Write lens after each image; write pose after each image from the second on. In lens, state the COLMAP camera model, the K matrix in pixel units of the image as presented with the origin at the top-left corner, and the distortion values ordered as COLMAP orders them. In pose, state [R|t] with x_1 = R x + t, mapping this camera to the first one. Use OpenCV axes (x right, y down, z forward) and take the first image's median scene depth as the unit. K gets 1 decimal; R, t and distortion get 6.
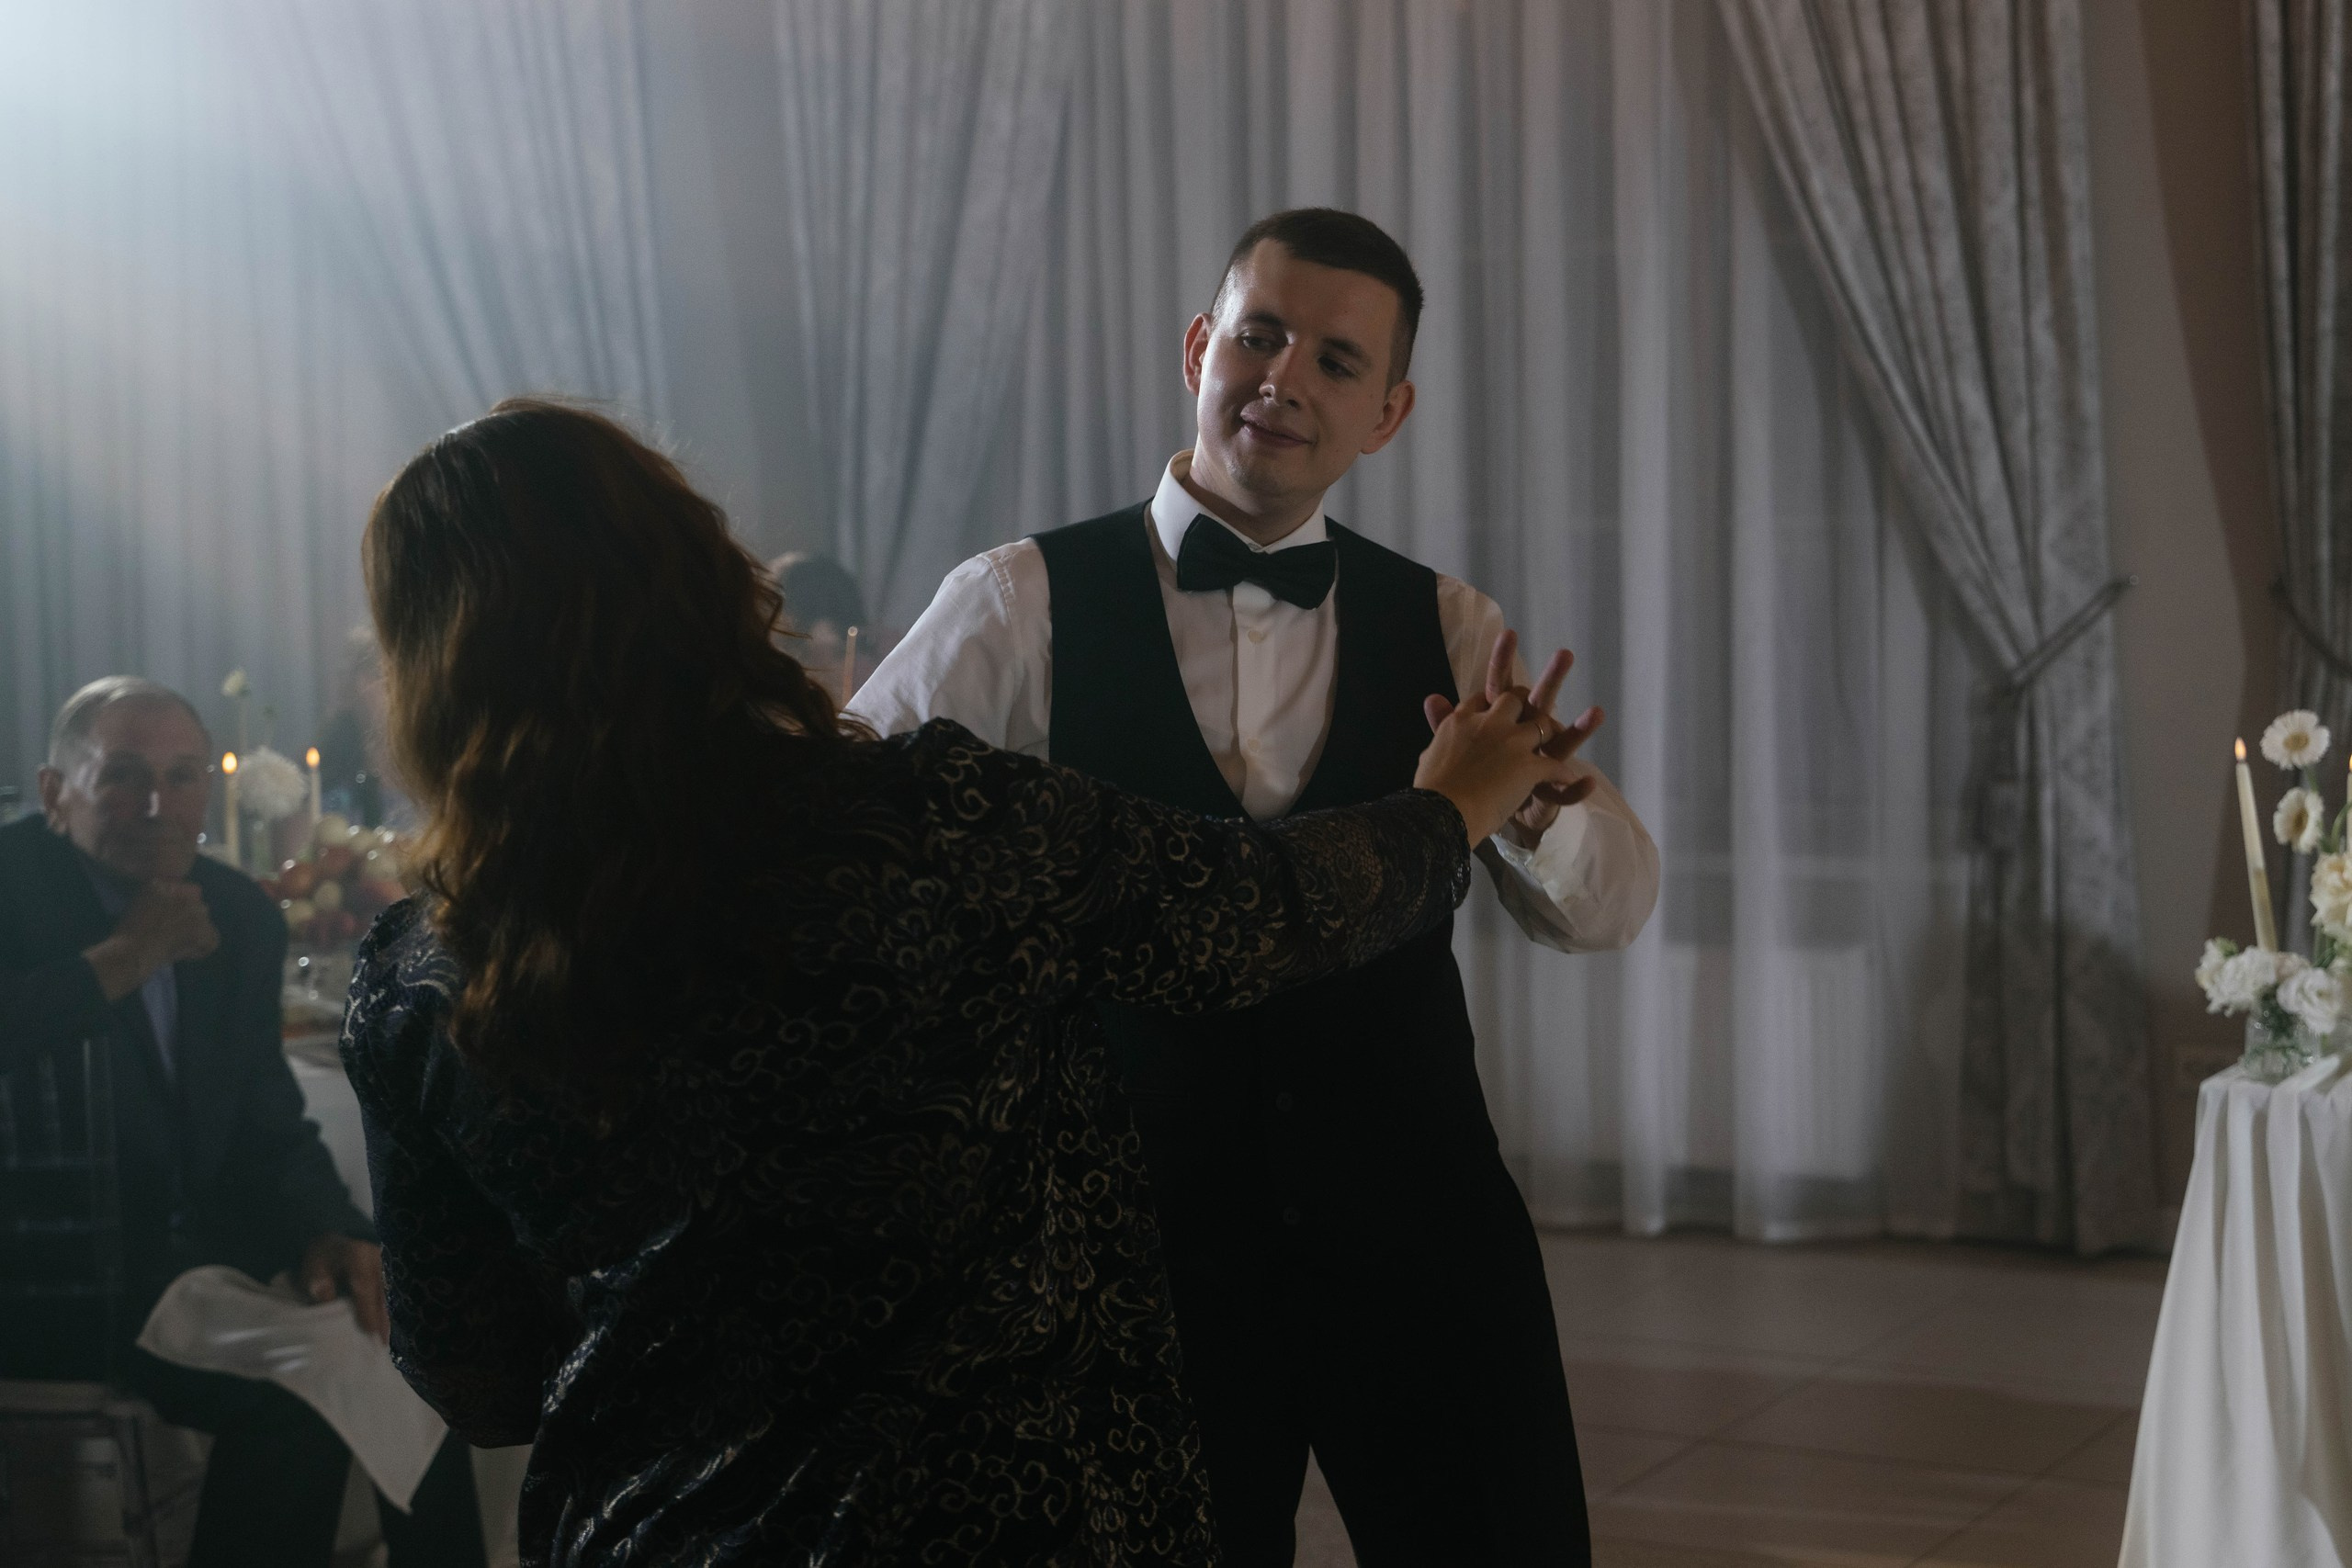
lens RADIAL K [[4128.2, 0, 1283.2], [0, 4128.2, 777.7], [0, 0, 1]] dist [-0.021652, -0.076046]
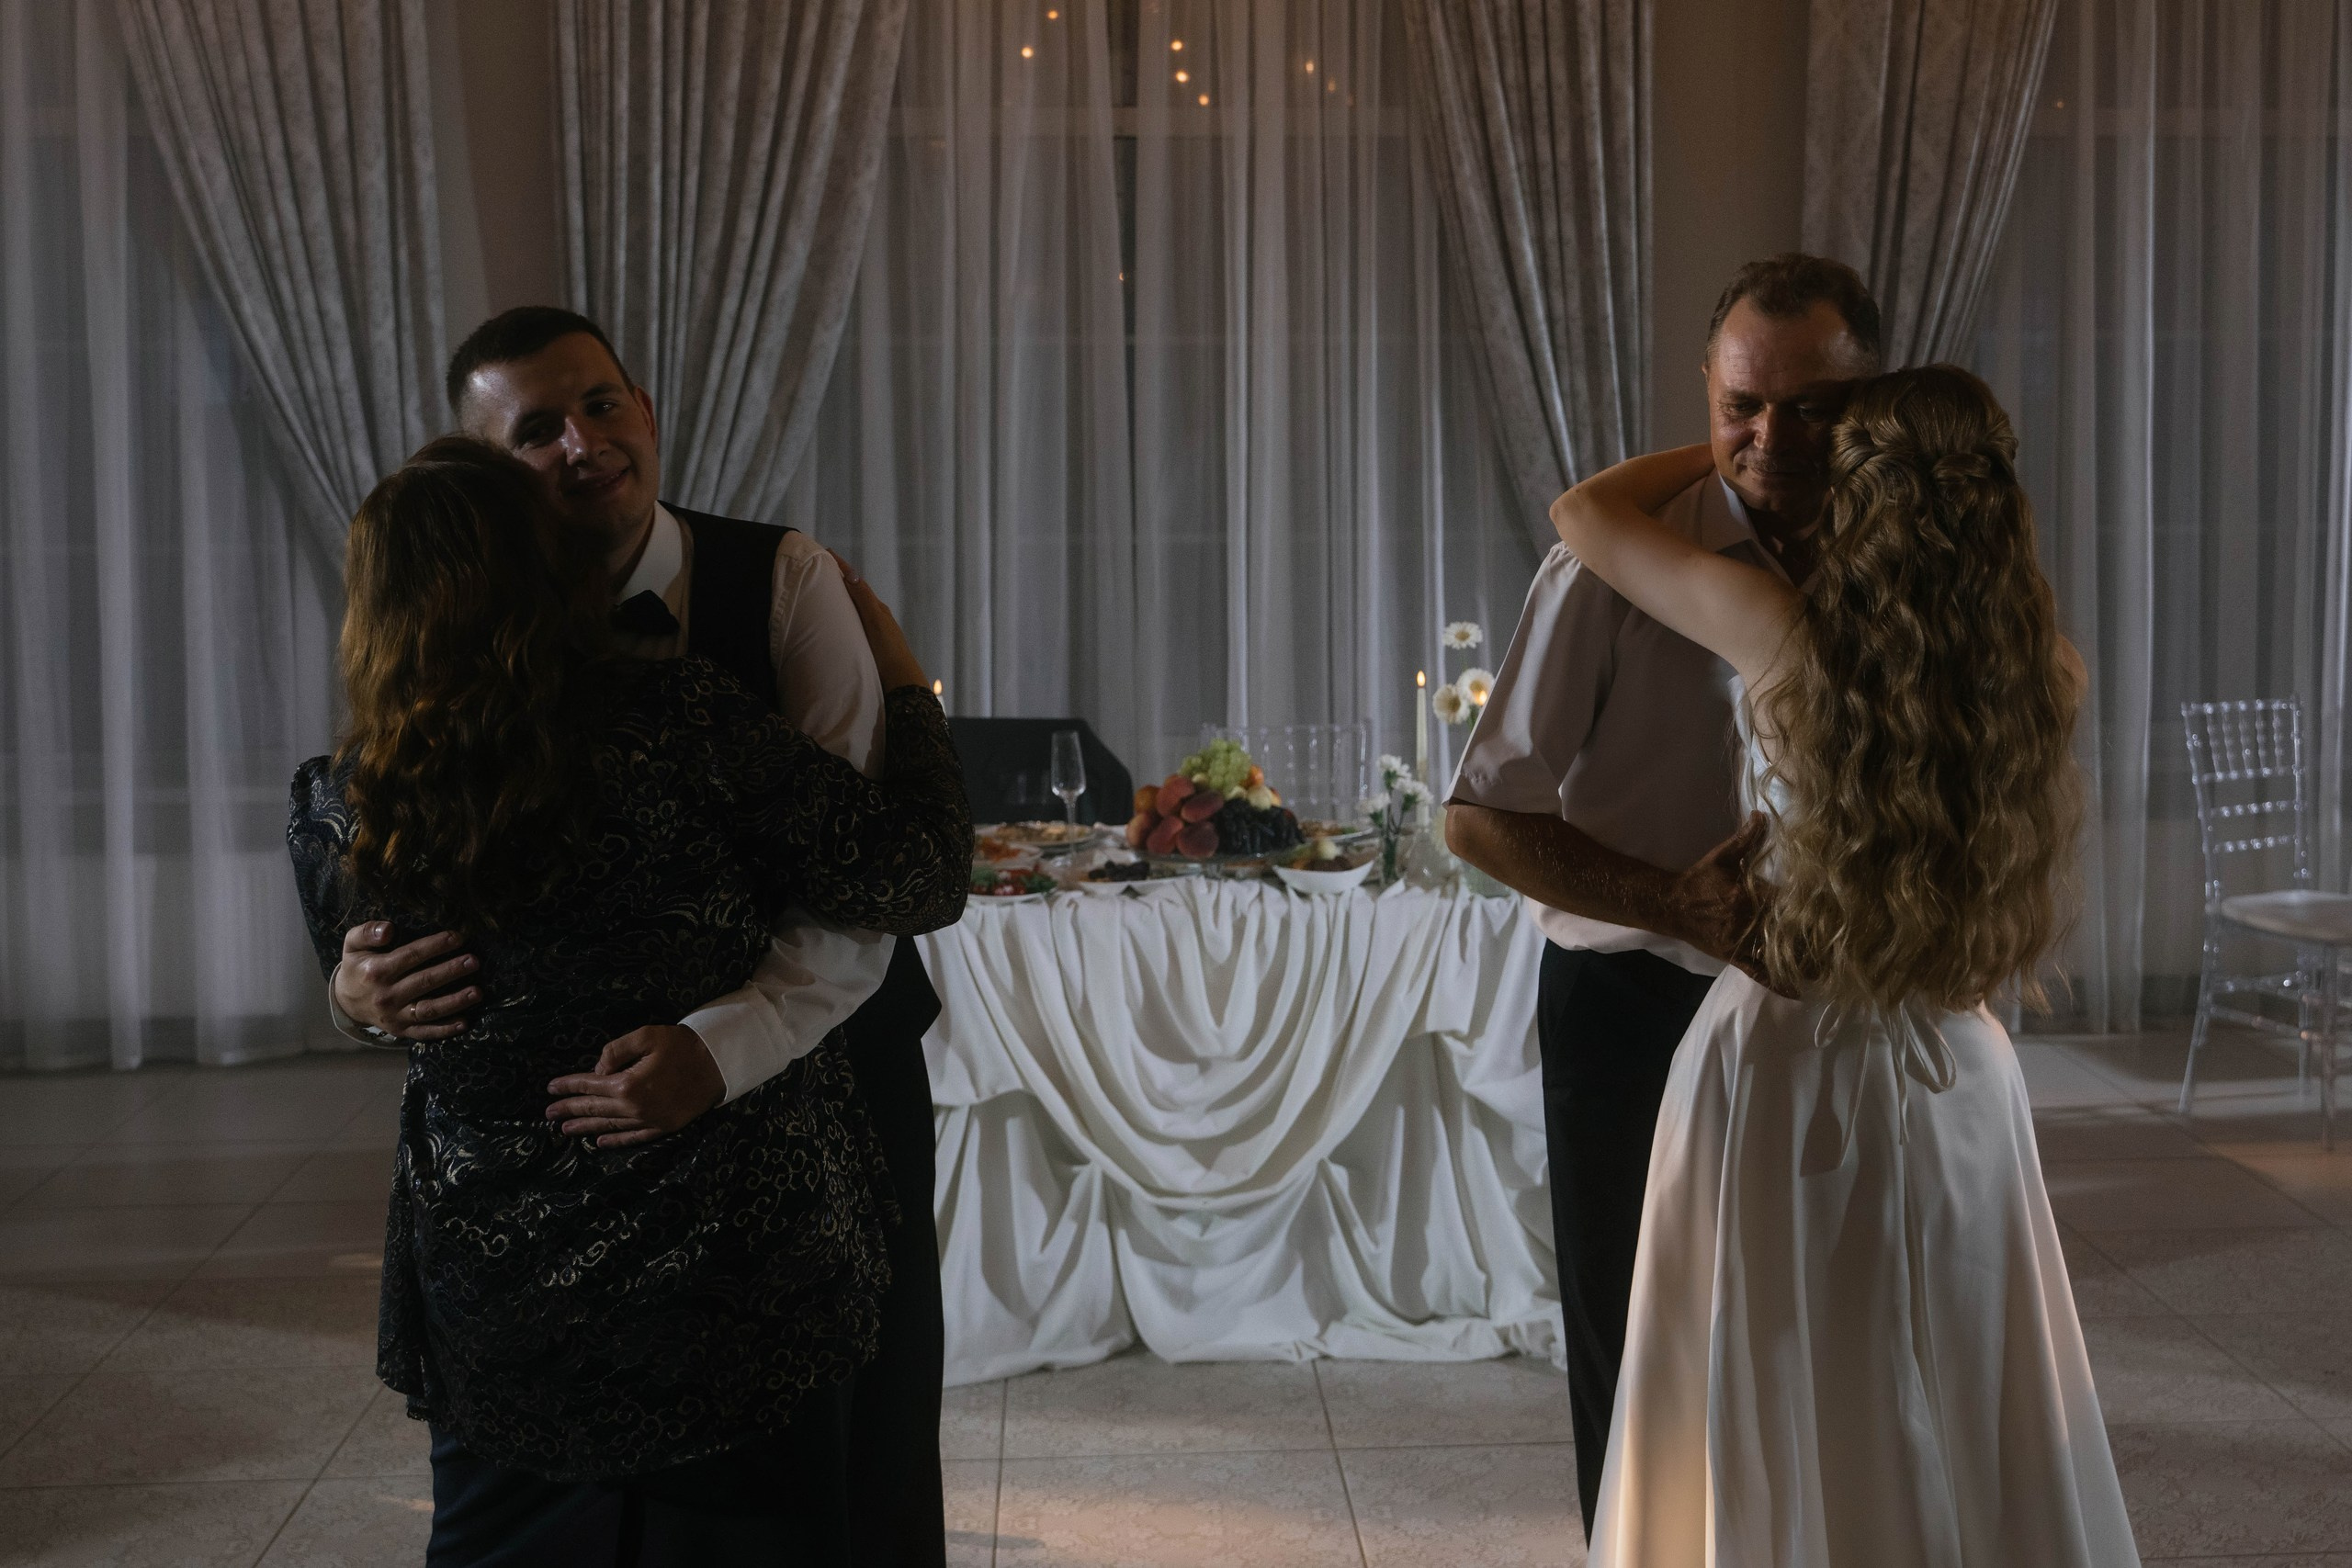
lens RADIAL K [[2804.5, 0, 1245.8], [0, 2804.5, 666.1], [0, 0, 1]] dist [-0.004149, 0.022368]
pose [[0.830811, -0.020119, 0.556191, -0.122214], [0.033809, 0.999325, -0.014354, 0.003515], [-0.555527, 0.030729, 0.830930, 0.020351]]
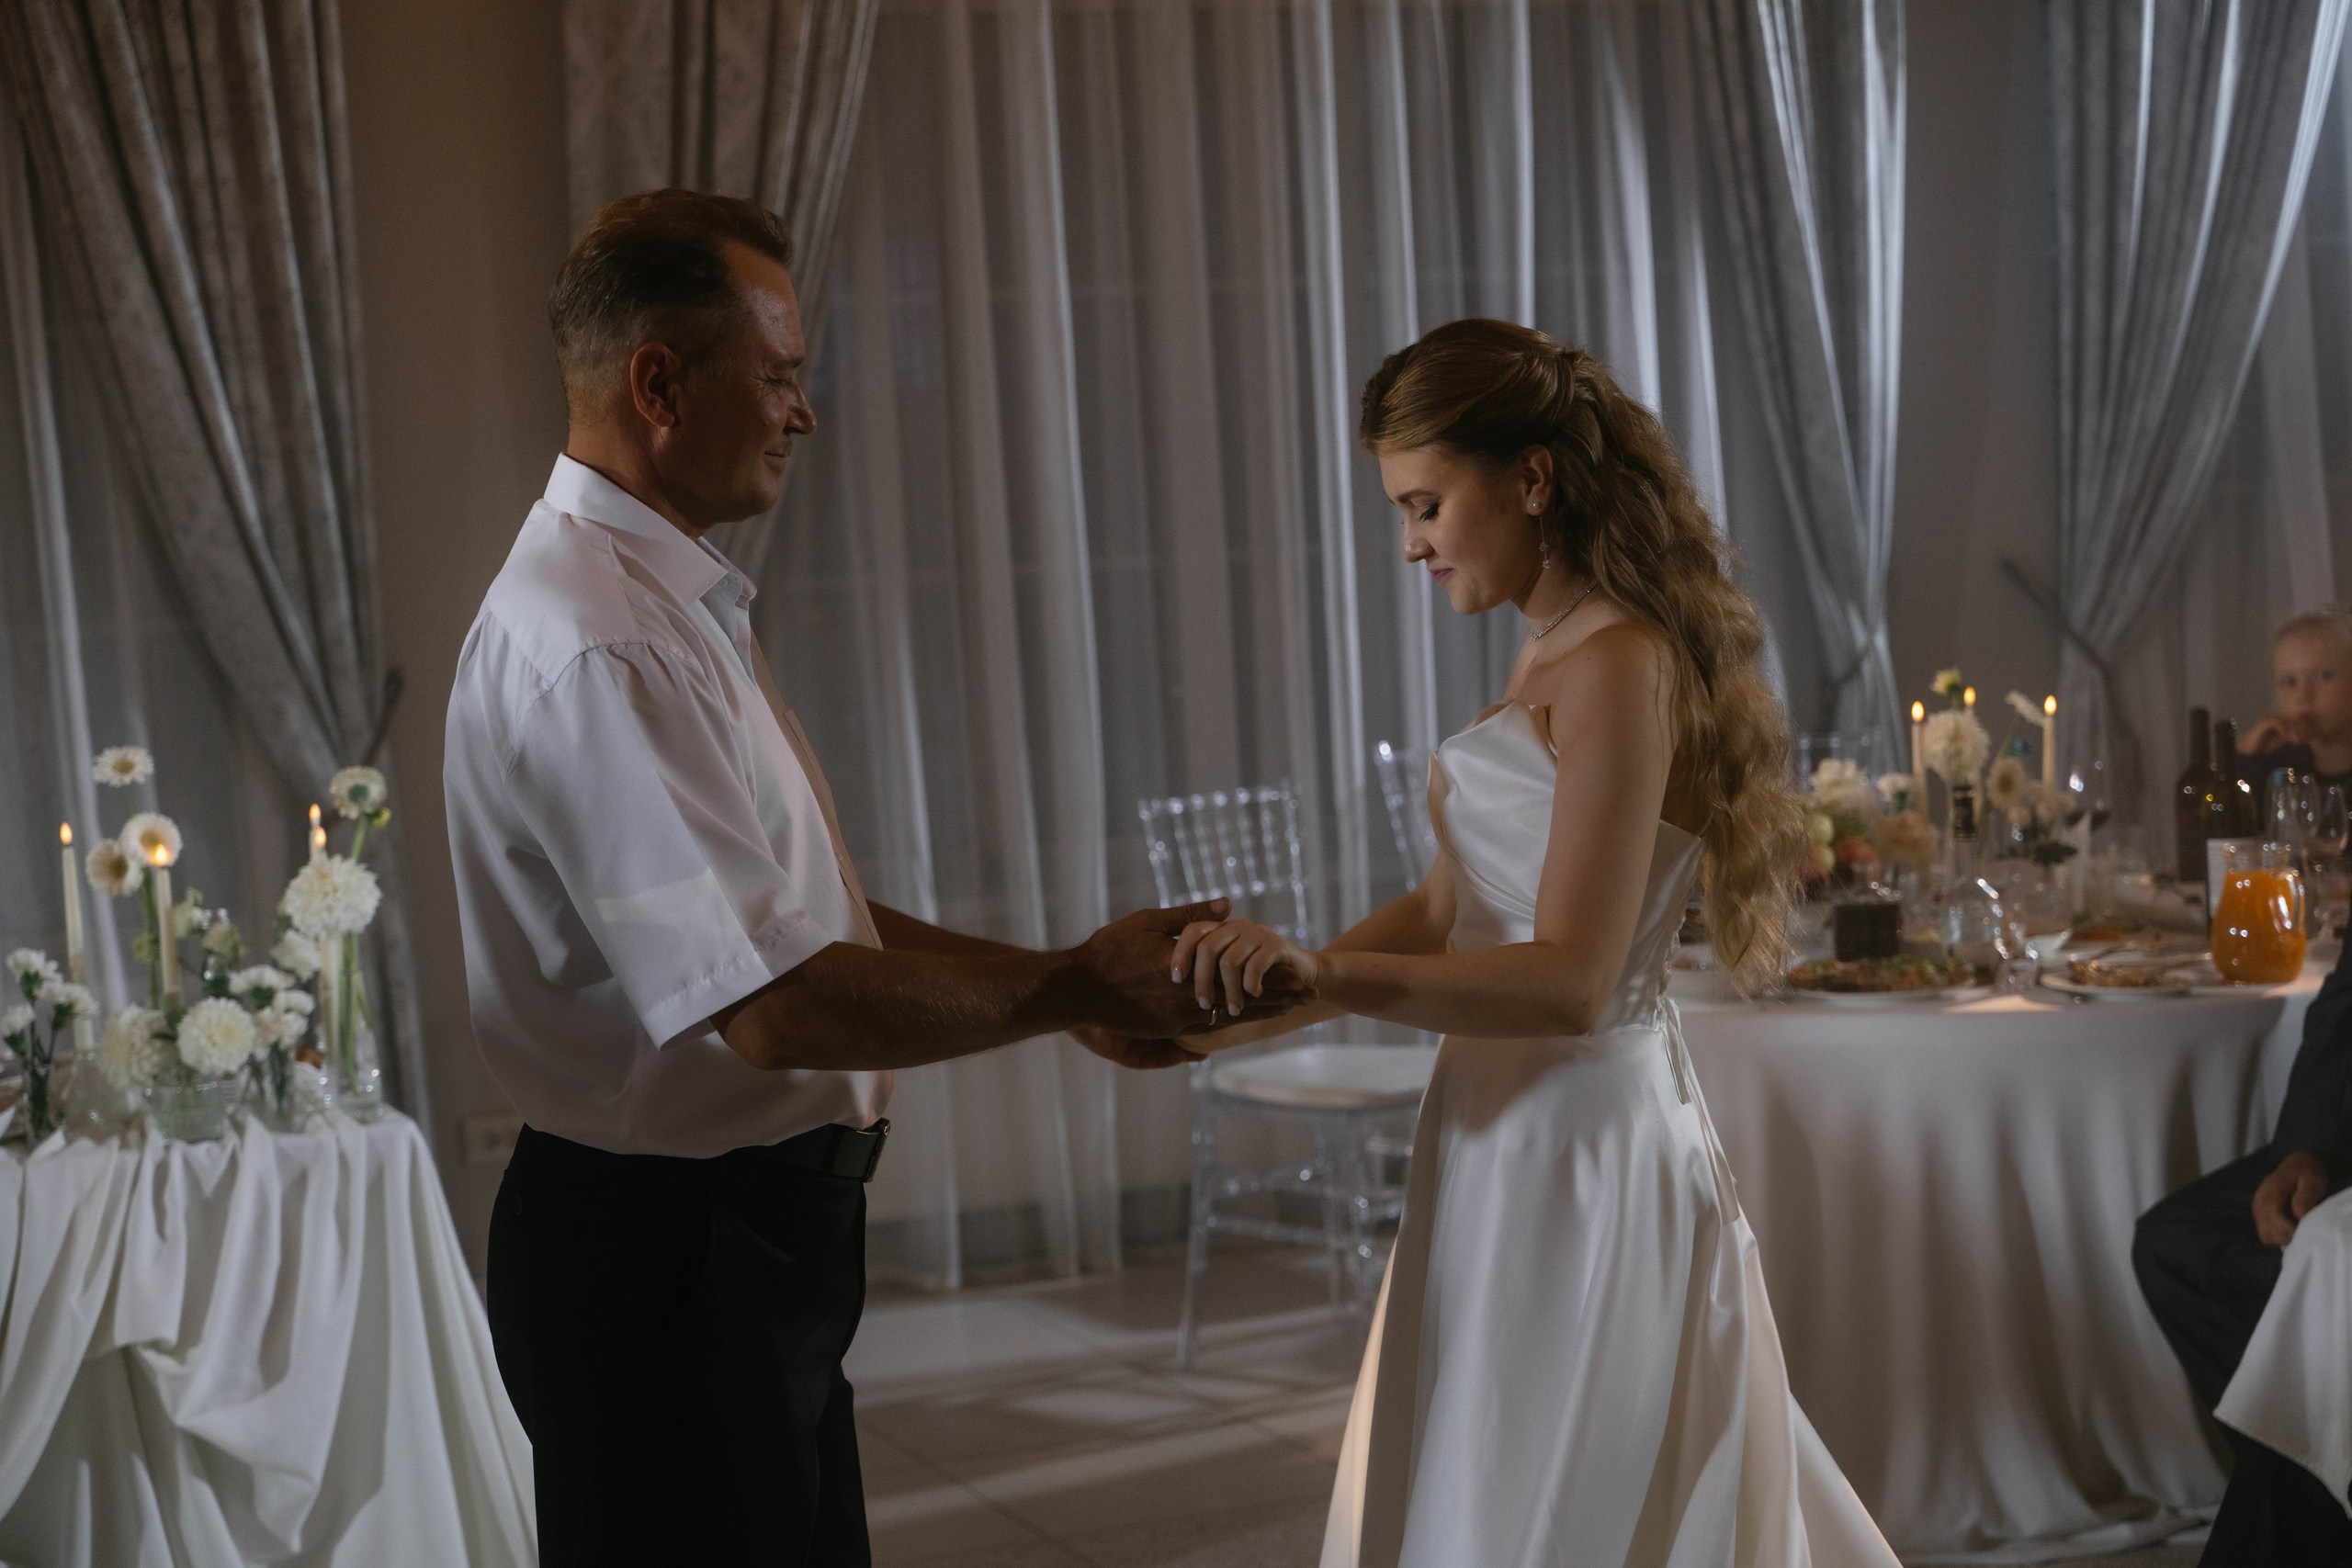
lens RADIAL K [[4392.8, 0, 1176.0], [0, 4392.8, 784.0], [0, 0, 1]] dist [0.029276, -0.170926]
pose [[0.606895, -0.065384, 0.792088, -0.171008], [0.109842, 0.993947, -0.002114, 0.011793], [-0.787155, 0.088287, 0.610403, -0.024729]]
